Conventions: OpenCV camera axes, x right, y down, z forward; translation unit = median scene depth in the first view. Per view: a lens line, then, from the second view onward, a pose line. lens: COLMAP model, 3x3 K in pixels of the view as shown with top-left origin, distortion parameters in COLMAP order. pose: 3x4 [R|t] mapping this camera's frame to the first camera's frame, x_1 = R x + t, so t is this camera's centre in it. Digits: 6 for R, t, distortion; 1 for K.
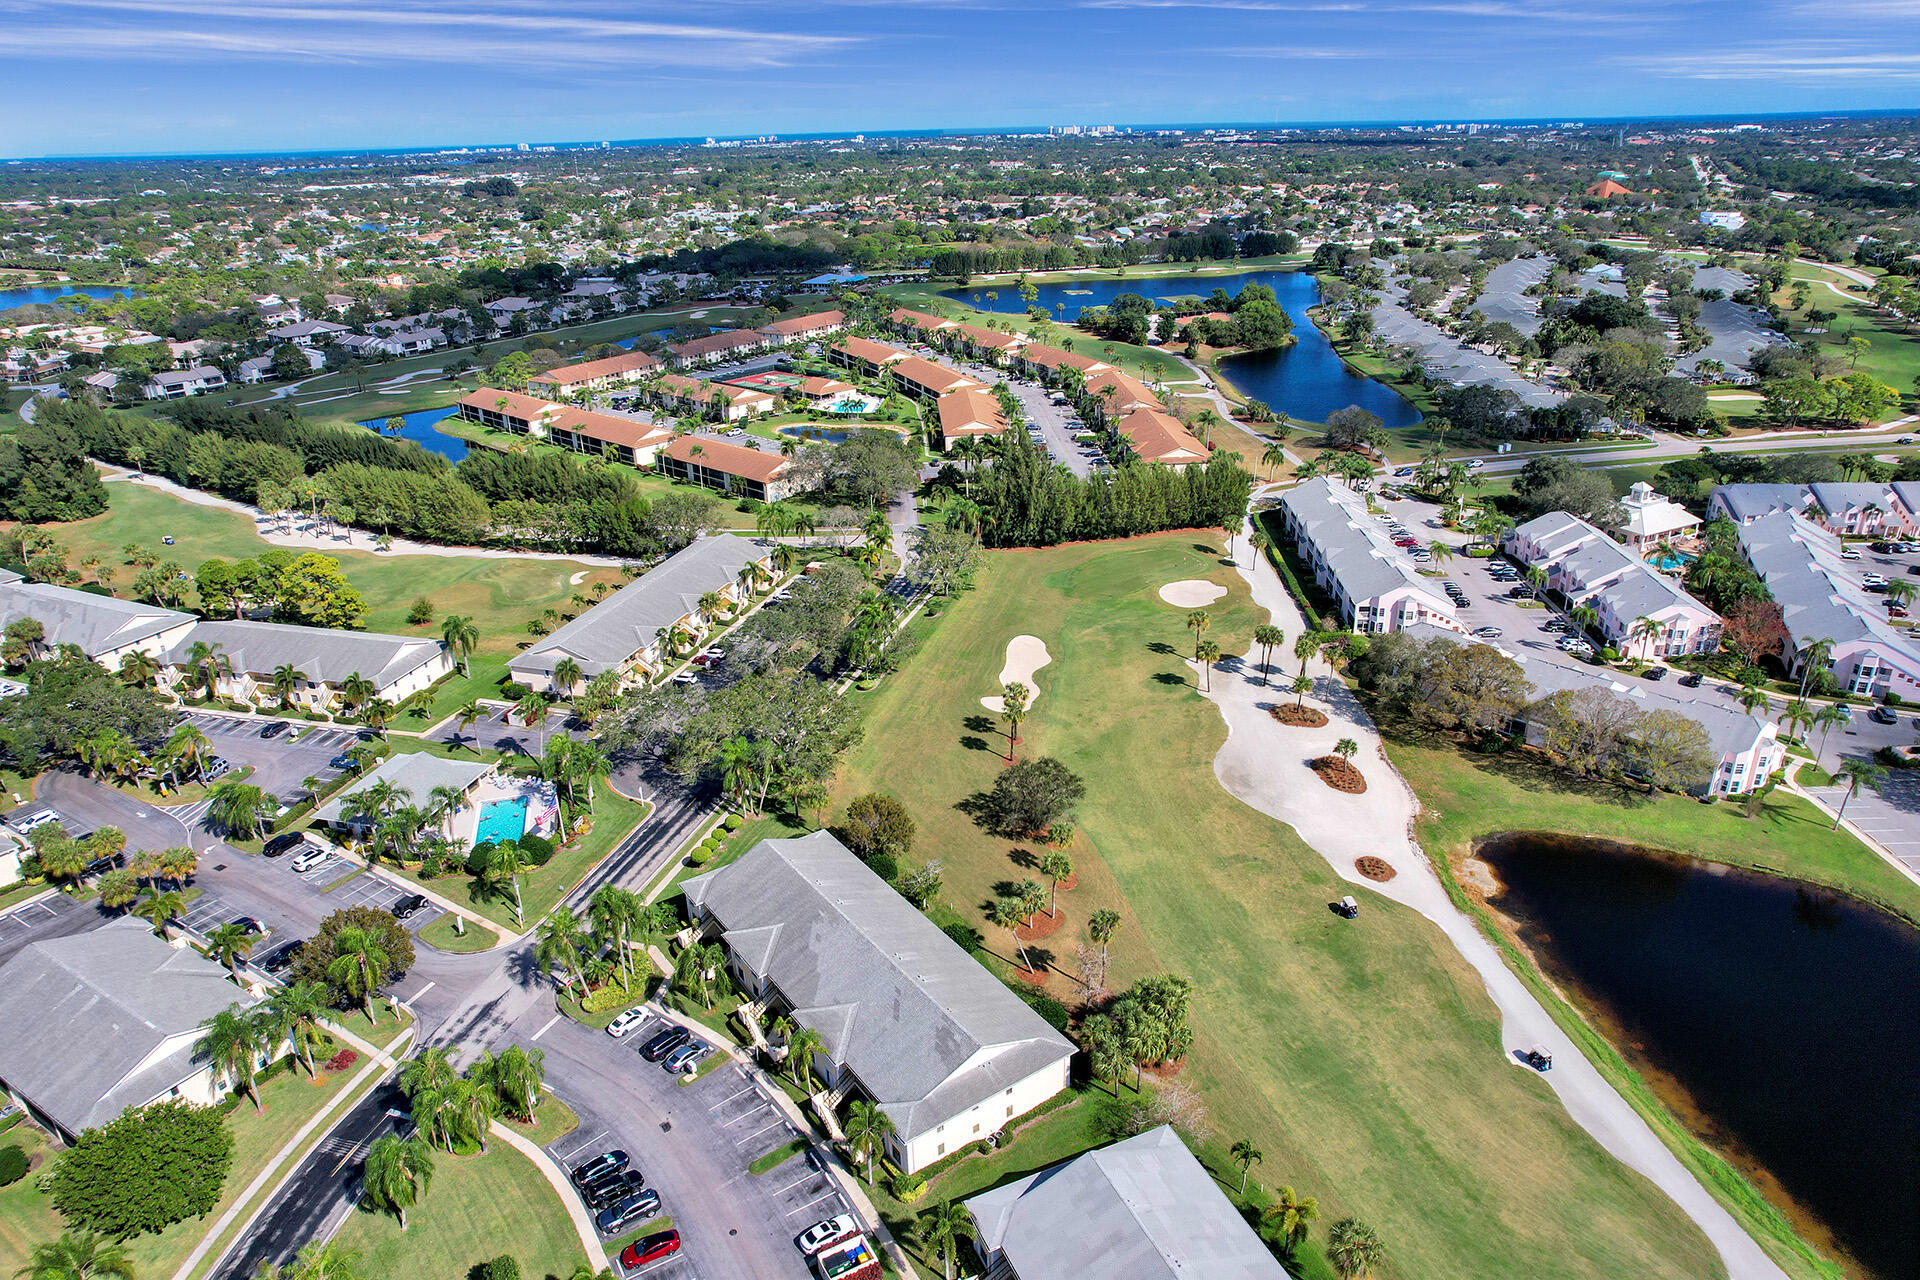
lens RADIAL K [[1227.1, 0, 970.0], [0, 1227.1, 640.3], [0, 0, 1]] dist [-0.075155, 0.069340]
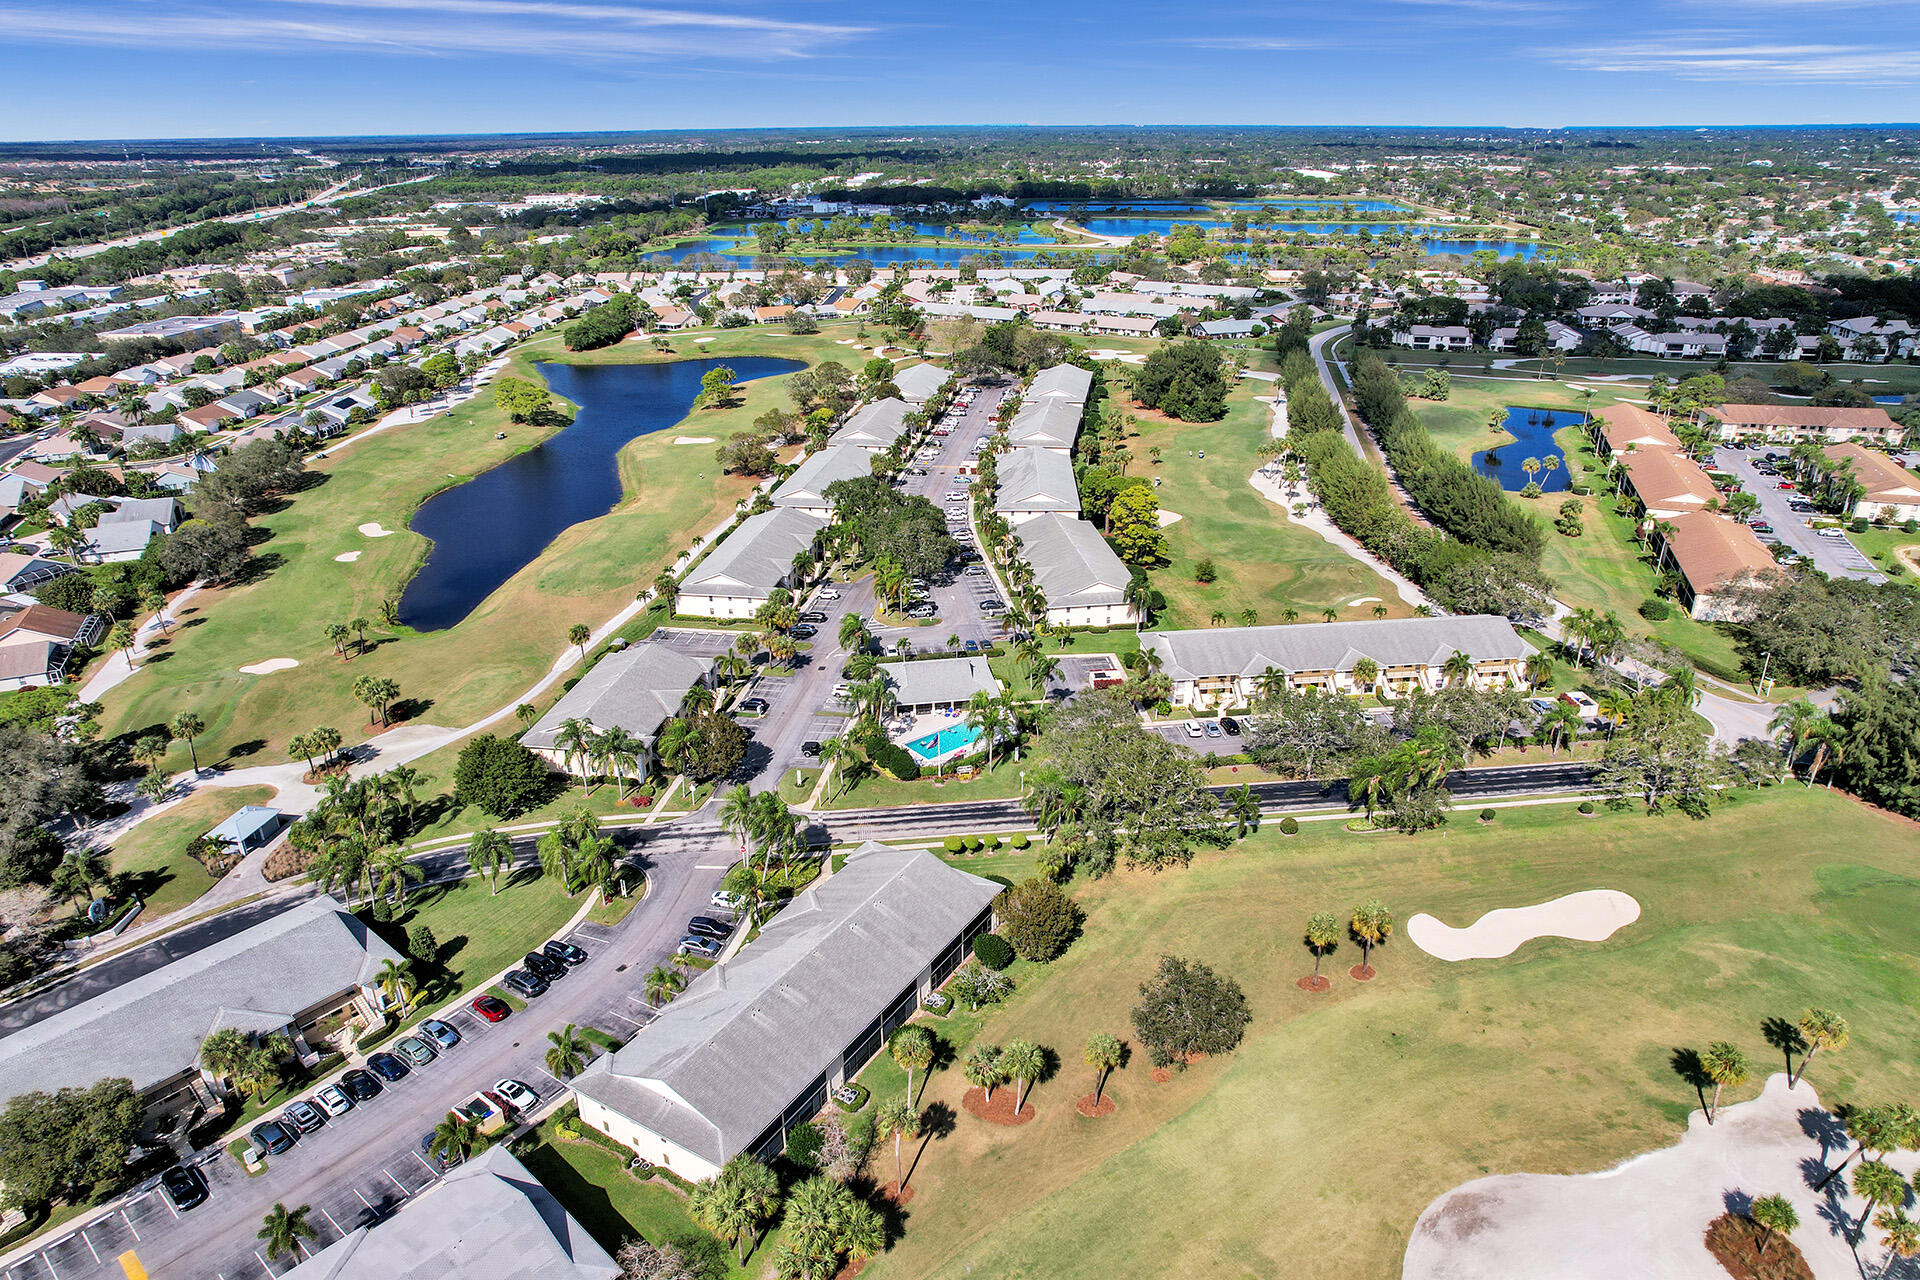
lens RADIAL K [[1227.1, 0, 970.0], [0, 1227.1, 640.3], [0, 0, 1]] dist [-0.075155, 0.069340]
pose [[0.401403, 0.381579, -0.832630, 0.446567], [-0.362219, 0.901106, 0.238338, -0.176769], [0.841233, 0.205925, 0.499922, 0.361425]]
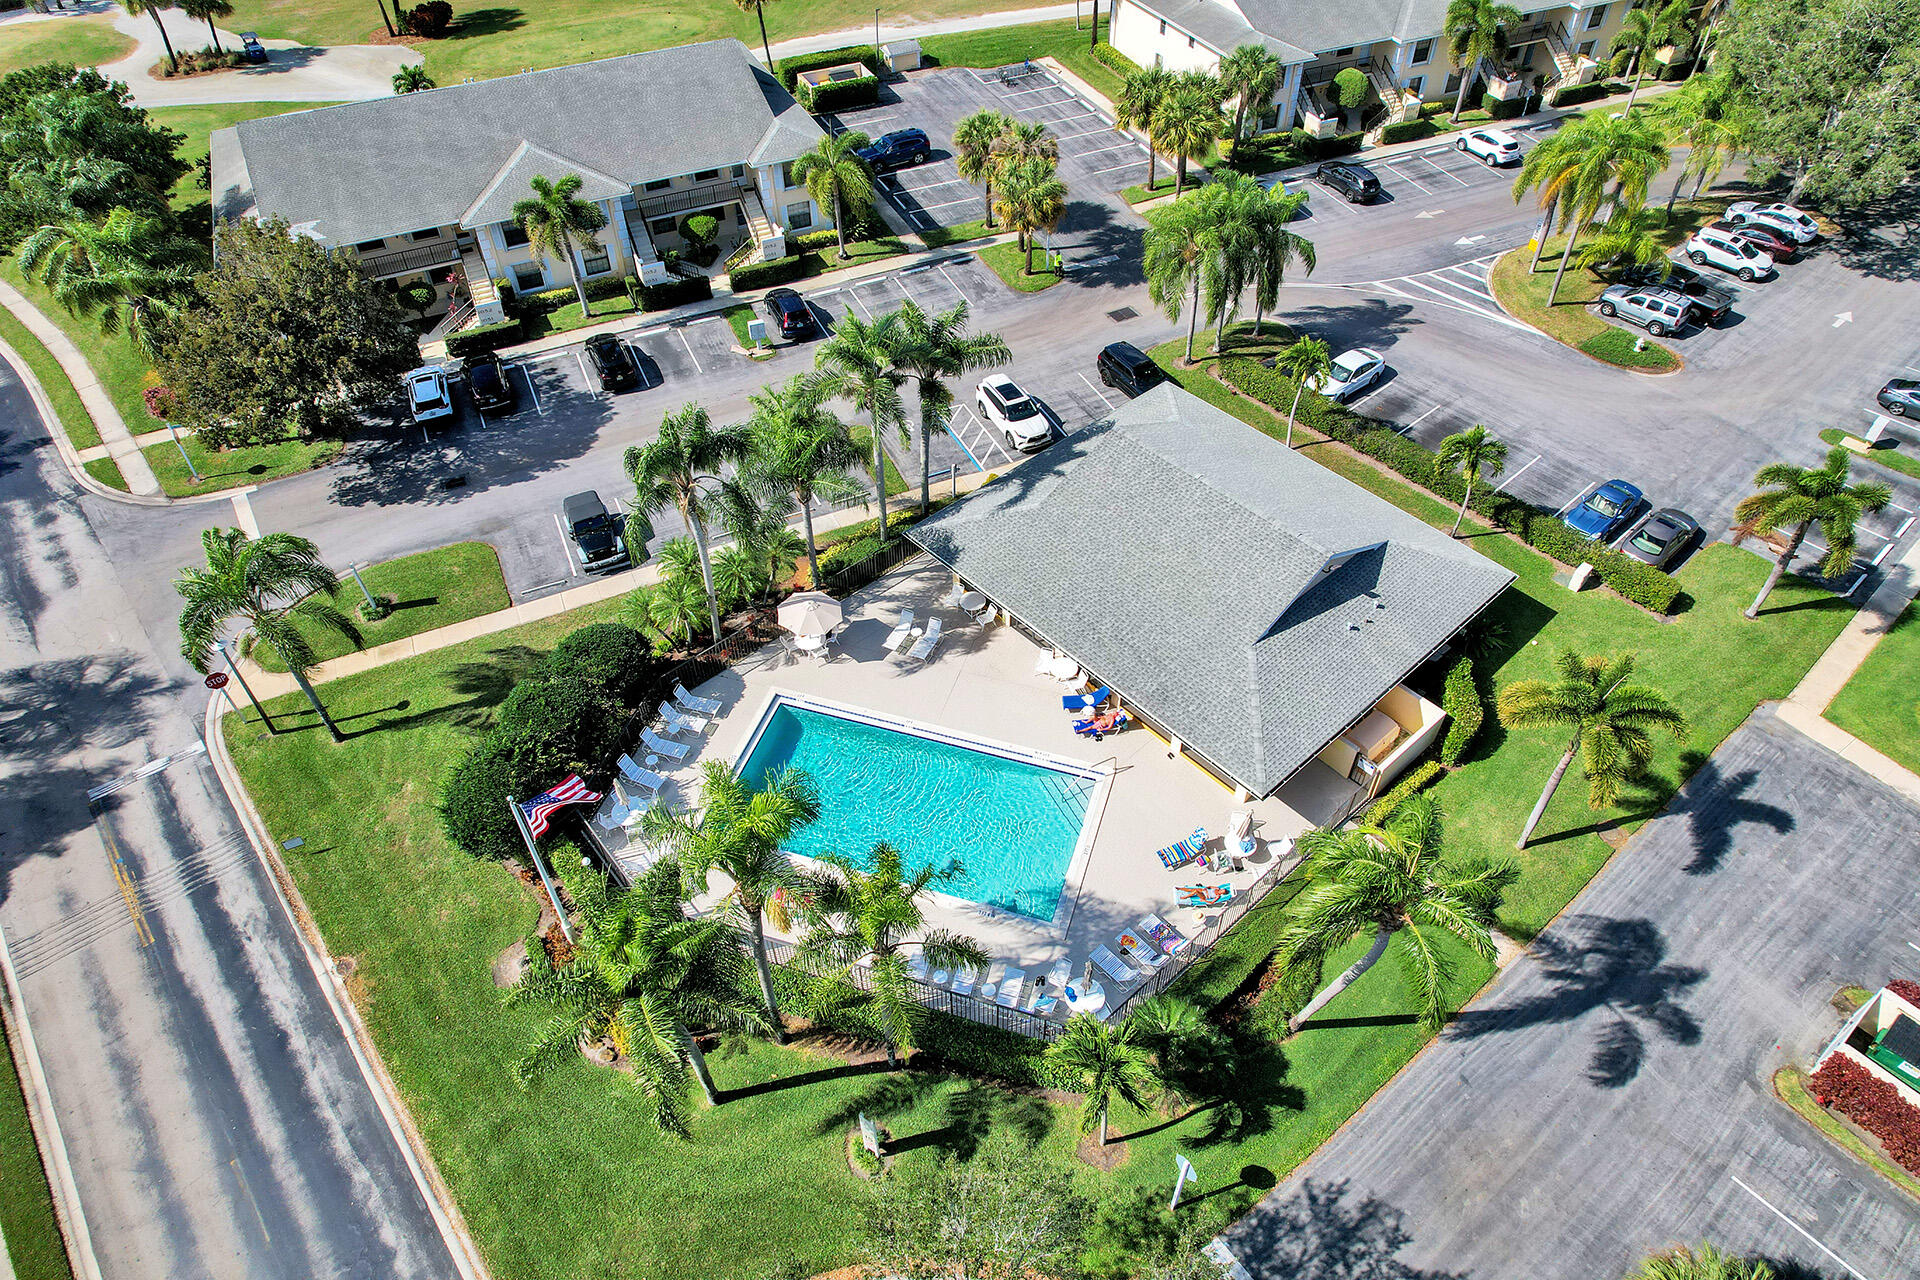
lens RADIAL K [[1227.1, 0, 970.0], [0, 1227.1, 640.3], [0, 0, 1]] dist [-0.075155, 0.069340]
pose [[-0.549335, 0.616756, -0.563776, -0.223236], [-0.308121, 0.477640, 0.822753, -0.074512], [0.776719, 0.625678, -0.072349, 0.845428]]
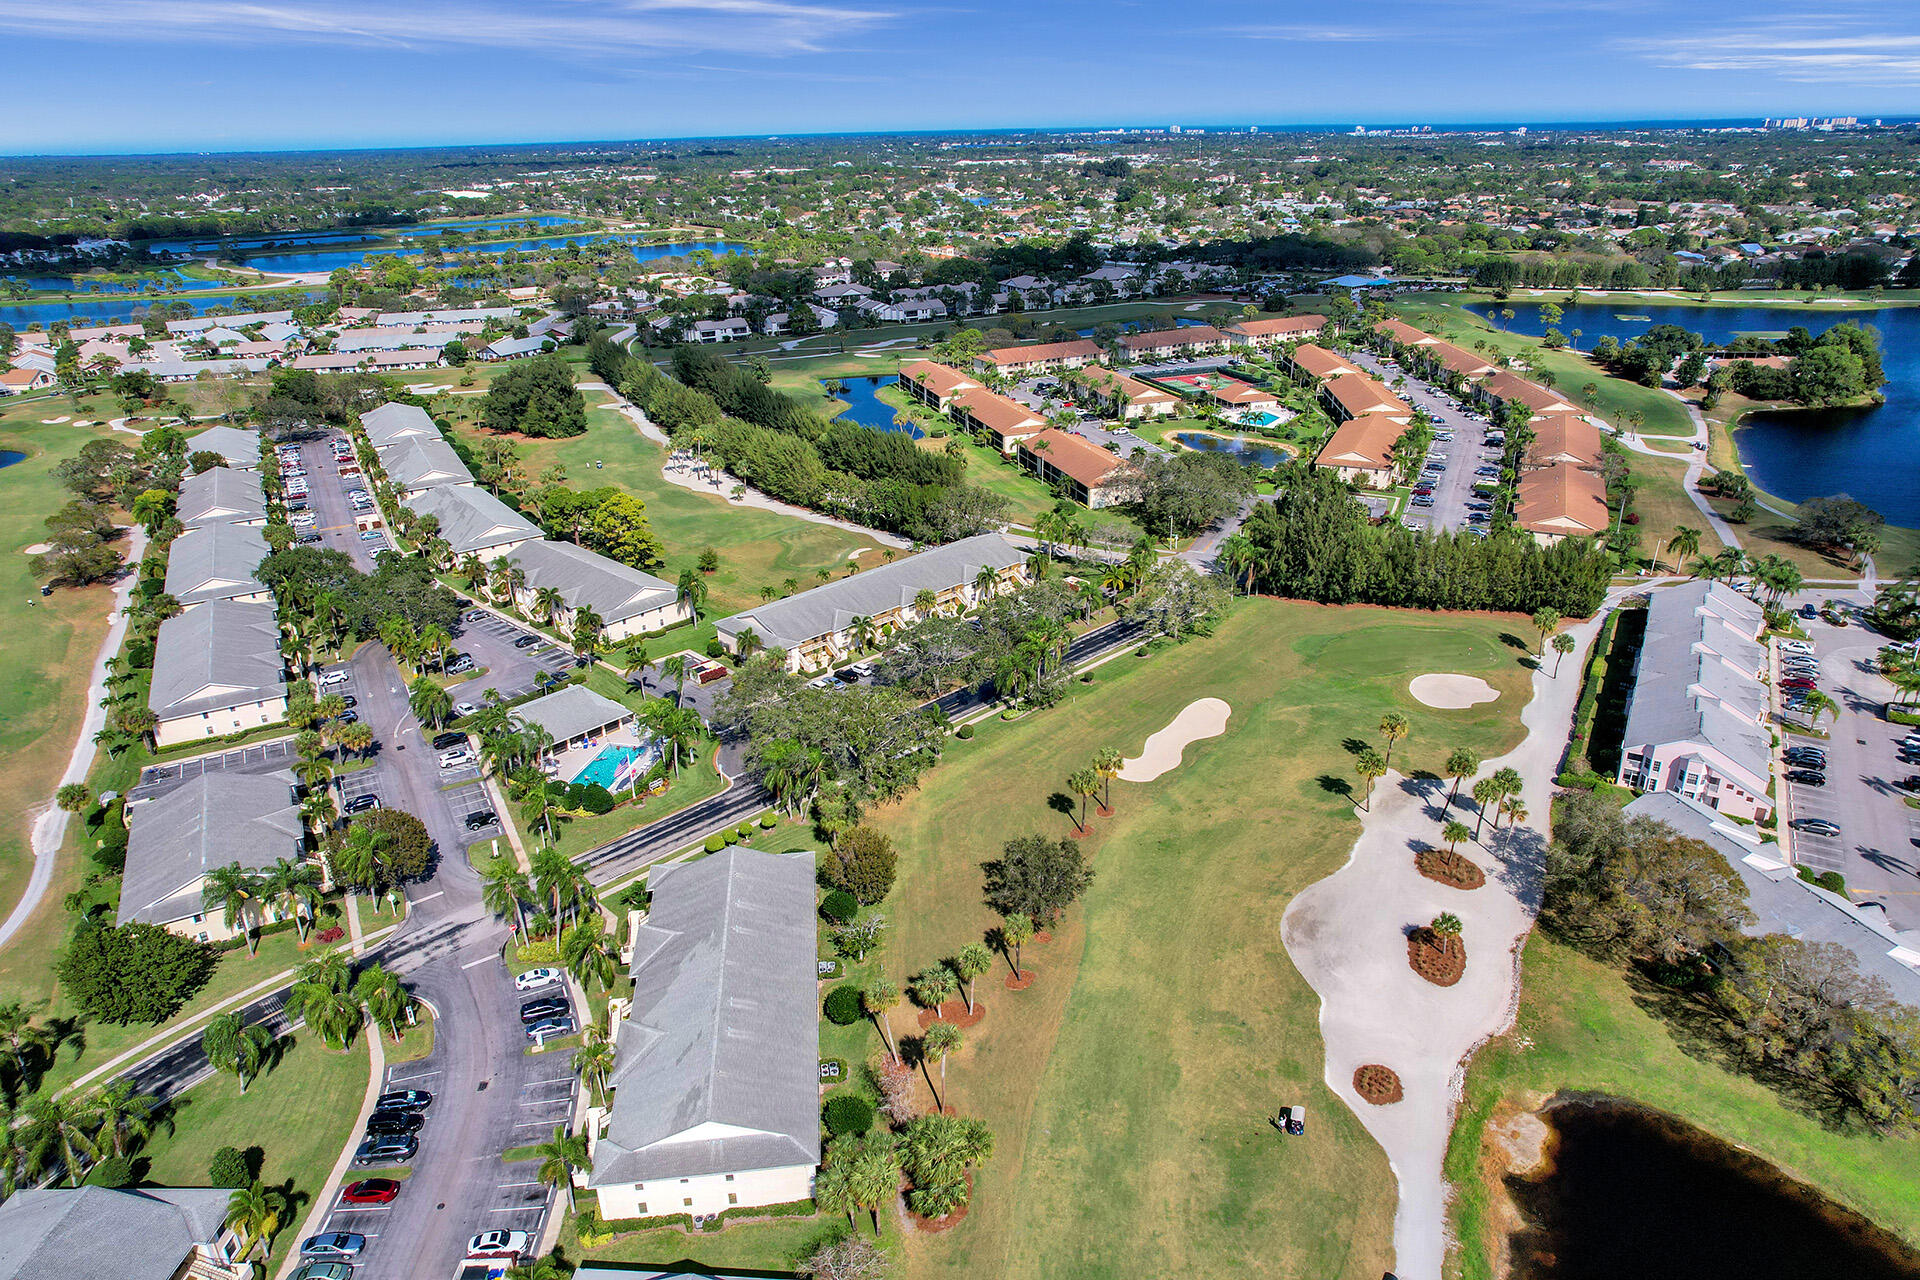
lens RADIAL K [[1220.2, 0, 973.6], [0, 1220.2, 653.5], [0, 0, 1]] dist [-0.067220, 0.058005]
pose [[0.882571, 0.195528, -0.427595, 0.290818], [-0.186471, 0.980411, 0.063435, -0.065950], [0.431622, 0.023748, 0.901742, 0.135026]]
